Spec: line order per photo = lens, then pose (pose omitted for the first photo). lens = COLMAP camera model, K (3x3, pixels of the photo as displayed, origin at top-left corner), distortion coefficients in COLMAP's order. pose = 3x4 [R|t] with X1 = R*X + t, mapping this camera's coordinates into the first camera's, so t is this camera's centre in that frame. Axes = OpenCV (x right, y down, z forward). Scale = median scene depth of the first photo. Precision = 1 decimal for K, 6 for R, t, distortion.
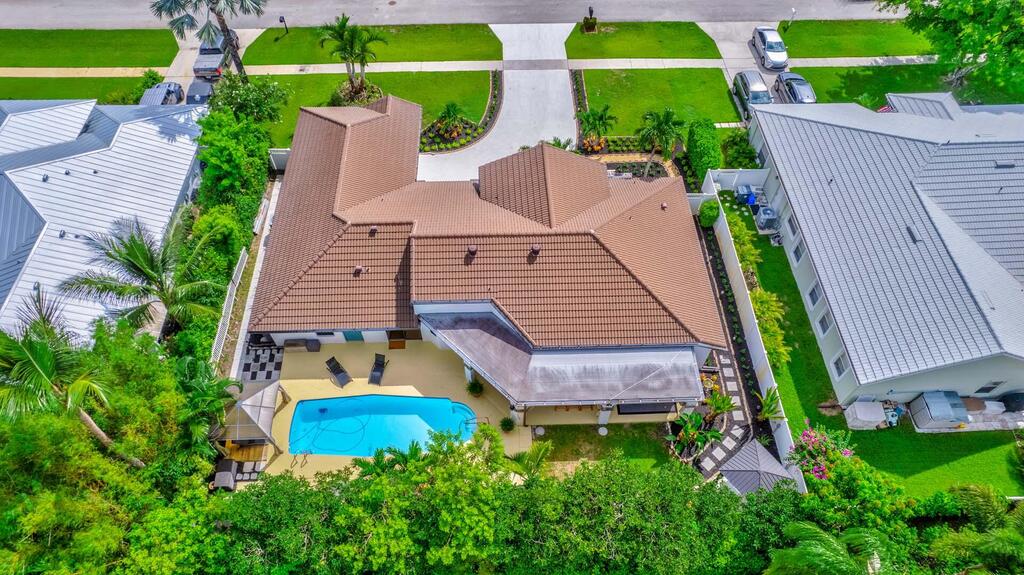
lens RADIAL K [[651.5, 0, 512.0], [0, 651.5, 287.5], [0, 0, 1]] dist [-0.040392, -0.000206]
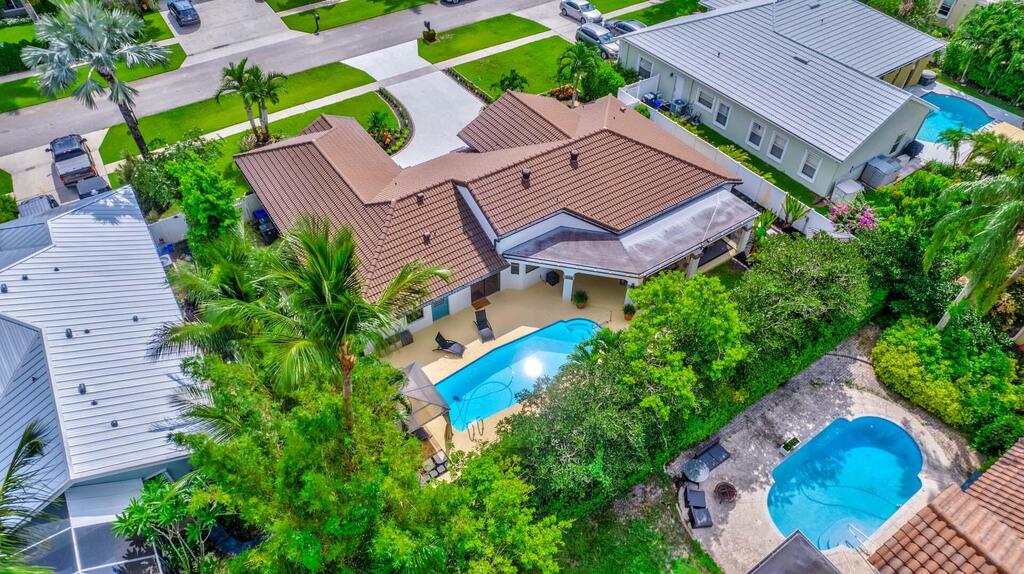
lens RADIAL K [[651.5, 0, 512.0], [0, 651.5, 287.0], [0, 0, 1]] dist [-0.040392, -0.000206]
pose [[0.844301, -0.382848, 0.374945, -0.510264], [0.437159, 0.896754, -0.068738, 0.157779], [-0.309917, 0.221946, 0.924495, 0.083743]]
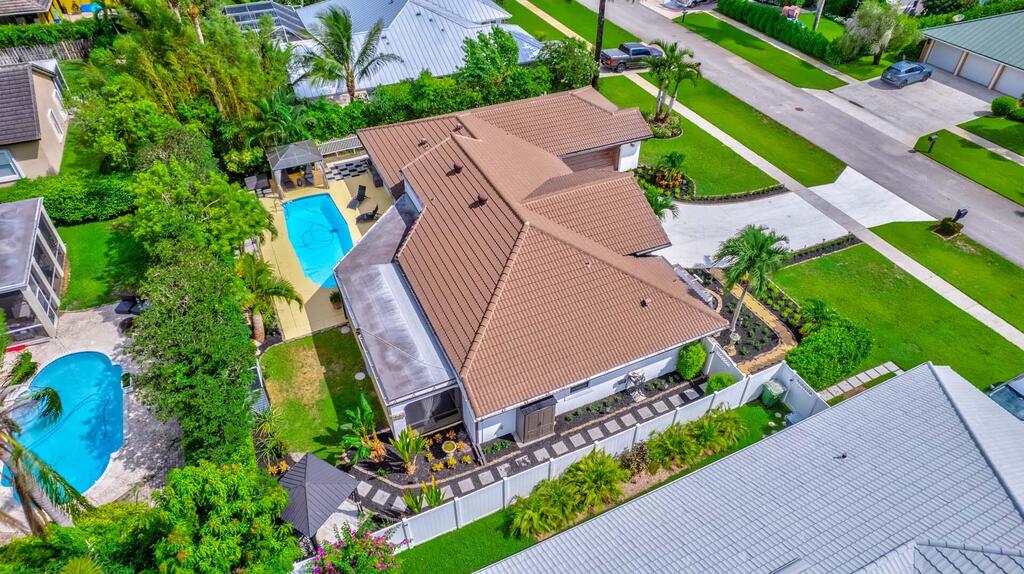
lens RADIAL K [[646.1, 0, 512.0], [0, 646.1, 287.0], [0, 0, 1]] dist [-0.030677, 0.000288]
pose [[0.388577, 0.595460, -0.703161, 0.739231], [-0.759346, 0.639209, 0.121678, -0.117037], [0.521922, 0.486661, 0.700542, 0.415515]]
